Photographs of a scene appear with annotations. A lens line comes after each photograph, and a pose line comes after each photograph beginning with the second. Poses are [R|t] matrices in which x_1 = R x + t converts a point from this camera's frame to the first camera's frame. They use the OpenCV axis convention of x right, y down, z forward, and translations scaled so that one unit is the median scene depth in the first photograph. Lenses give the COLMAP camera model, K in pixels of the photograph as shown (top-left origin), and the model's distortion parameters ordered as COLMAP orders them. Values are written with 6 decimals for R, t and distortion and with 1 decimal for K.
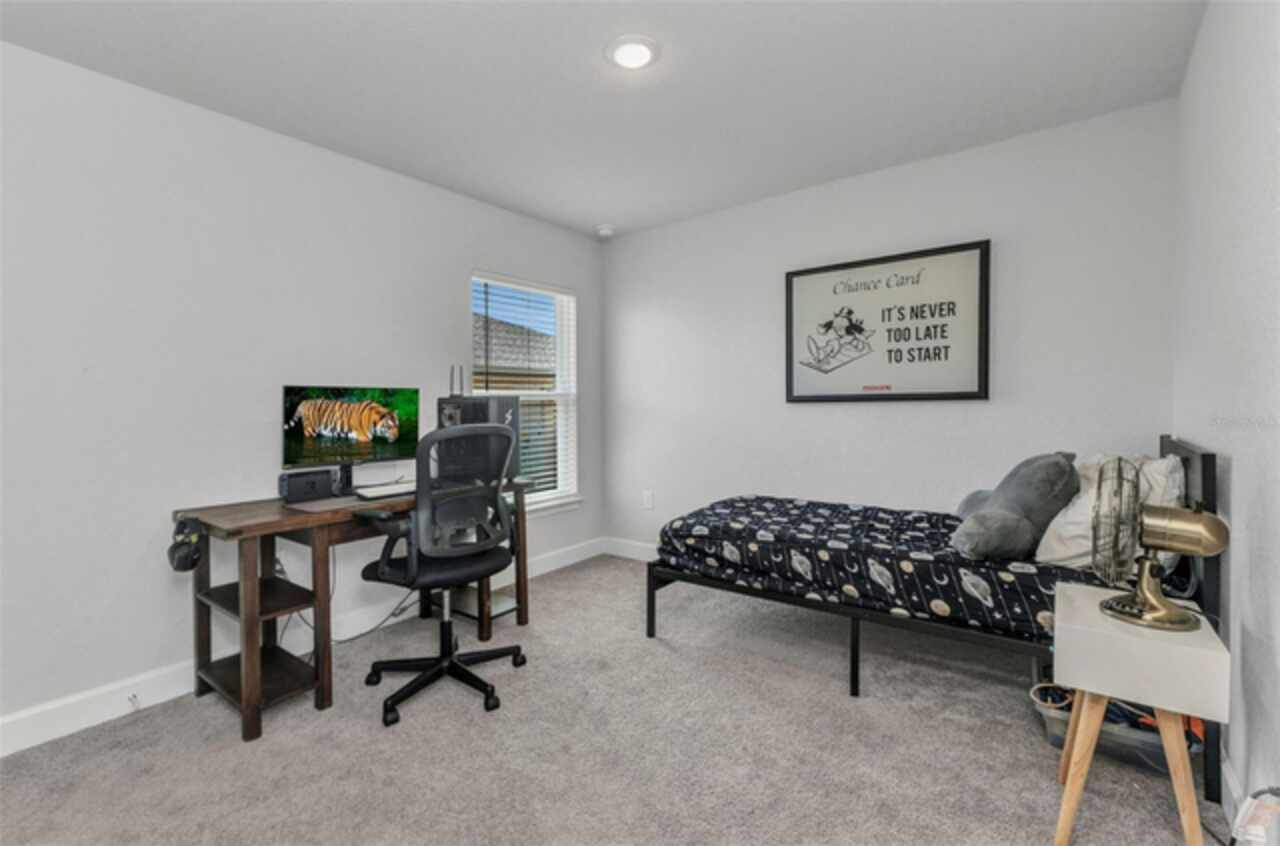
lens RADIAL K [[547.2, 0, 640.0], [0, 547.2, 423.0], [0, 0, 1]] dist [0.001997, -0.000030]
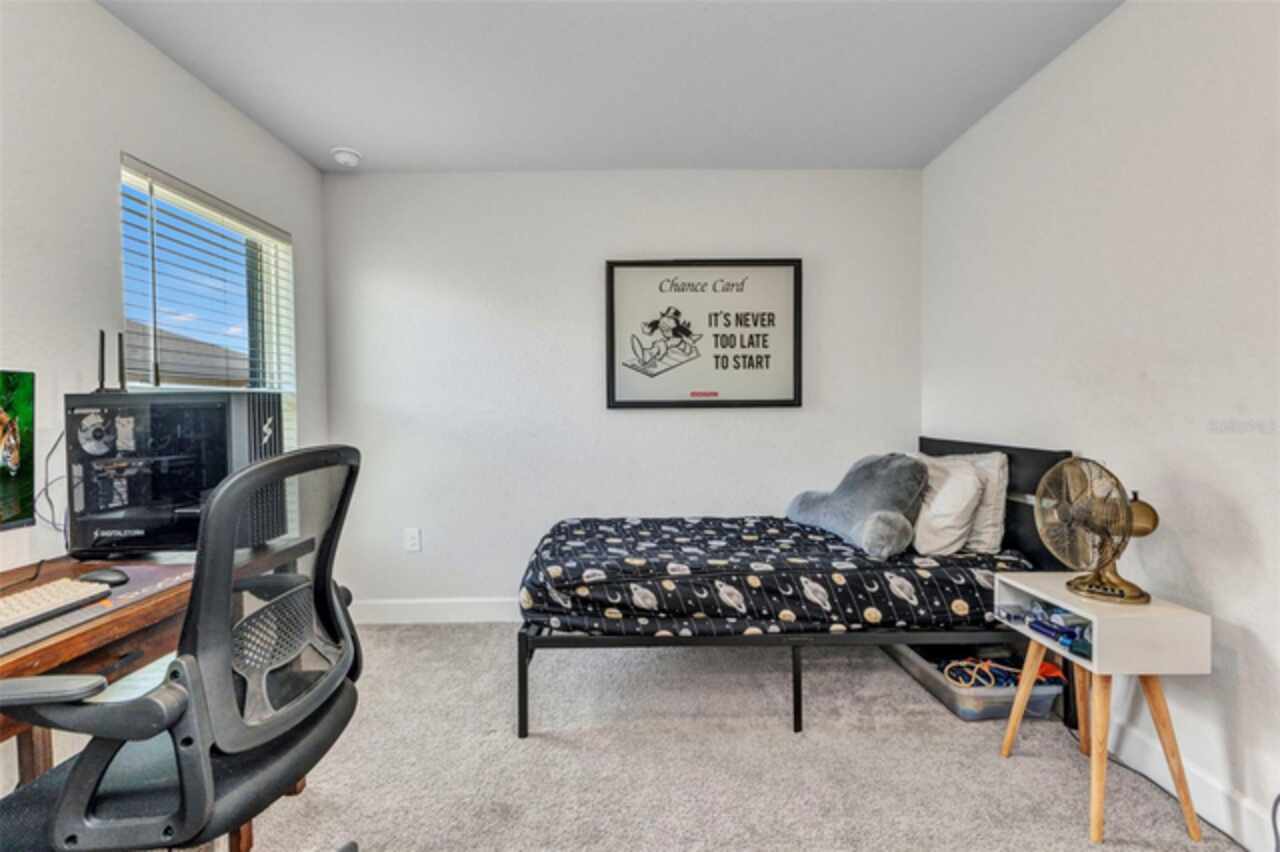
lens RADIAL K [[558.5, 0, 645.8], [0, 558.5, 426.7], [0, 0, 1]] dist [0.018135, -0.006595]
pose [[0.798177, -0.014320, 0.602253, -0.293537], [0.017526, 0.999846, 0.000546, -0.010133], [-0.602168, 0.010119, 0.798305, 0.322988]]
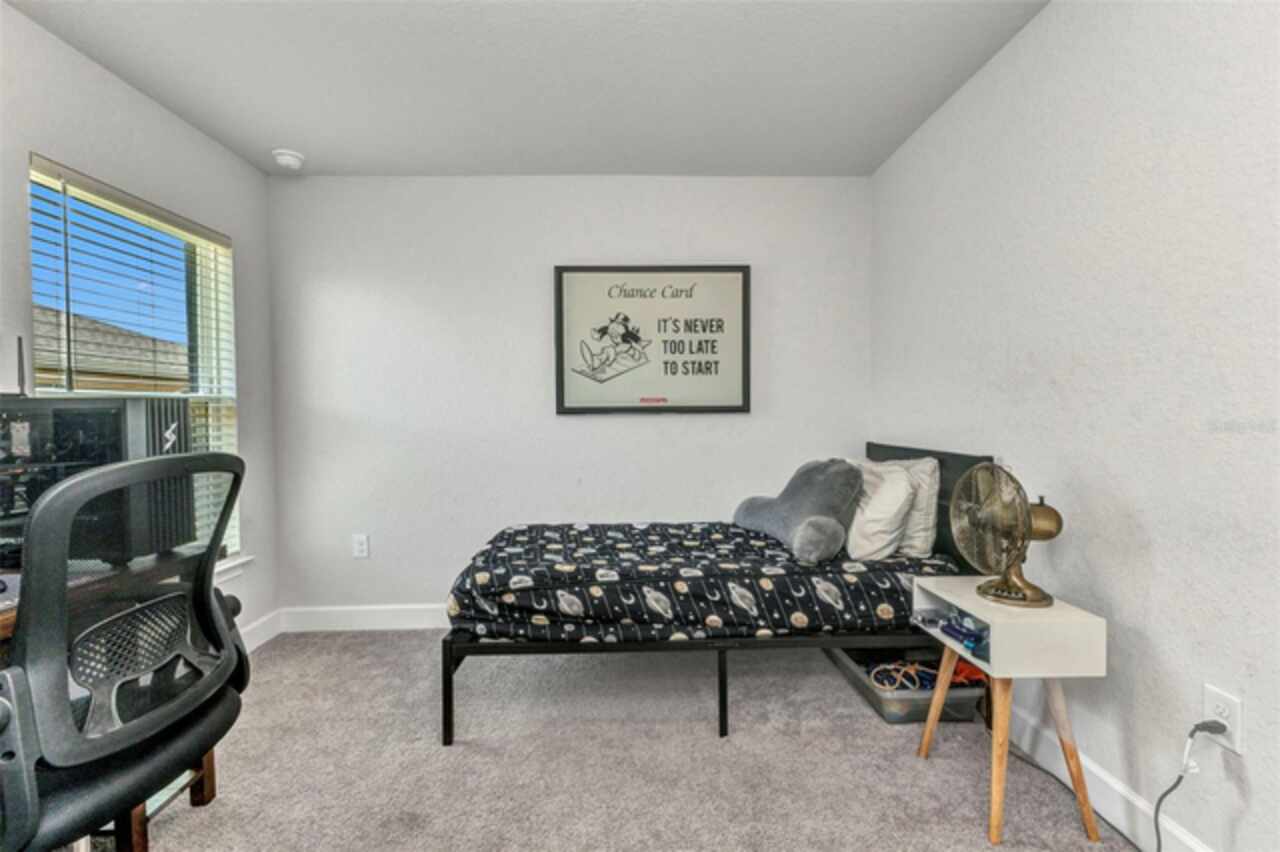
lens RADIAL K [[555.4, 0, 645.0], [0, 555.4, 433.6], [0, 0, 1]] dist [0.012706, -0.004382]
pose [[0.787931, -0.015342, 0.615572, -0.221857], [0.017559, 0.999843, 0.002444, -0.008166], [-0.615513, 0.008883, 0.788077, 0.276501]]
